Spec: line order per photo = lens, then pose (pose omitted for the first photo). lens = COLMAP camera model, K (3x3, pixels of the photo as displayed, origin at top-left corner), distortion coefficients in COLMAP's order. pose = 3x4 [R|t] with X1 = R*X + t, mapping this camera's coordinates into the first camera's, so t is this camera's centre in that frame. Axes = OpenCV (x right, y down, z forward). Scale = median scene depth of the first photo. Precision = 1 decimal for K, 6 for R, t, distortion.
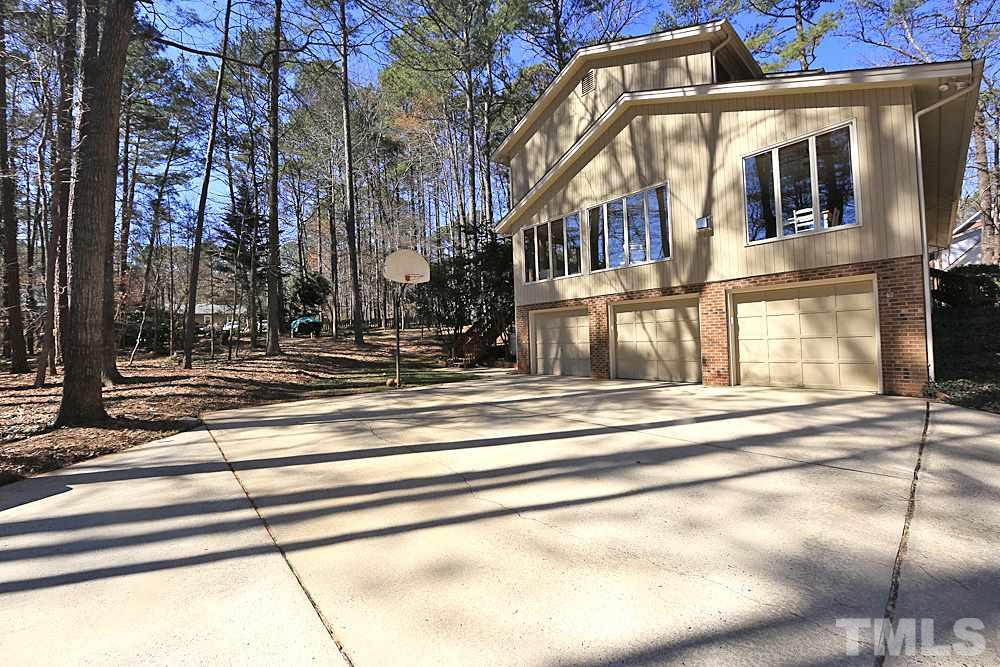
lens RADIAL K [[394.4, 0, 496.4], [0, 394.4, 330.9], [0, 0, 1]] dist [-0.012731, 0.000114]
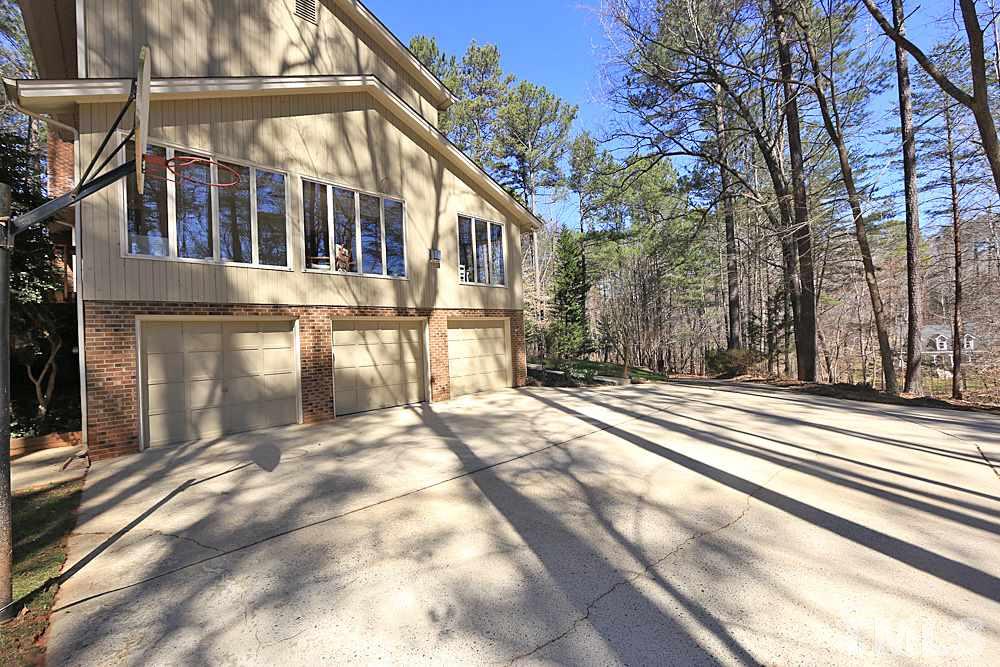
lens RADIAL K [[394.4, 0, 496.4], [0, 394.4, 330.9], [0, 0, 1]] dist [-0.012731, 0.000114]
pose [[-0.052122, 0.049886, 0.997394, -0.521429], [0.020383, 0.998597, -0.048881, -0.000660], [-0.998433, 0.017782, -0.053066, 0.793991]]
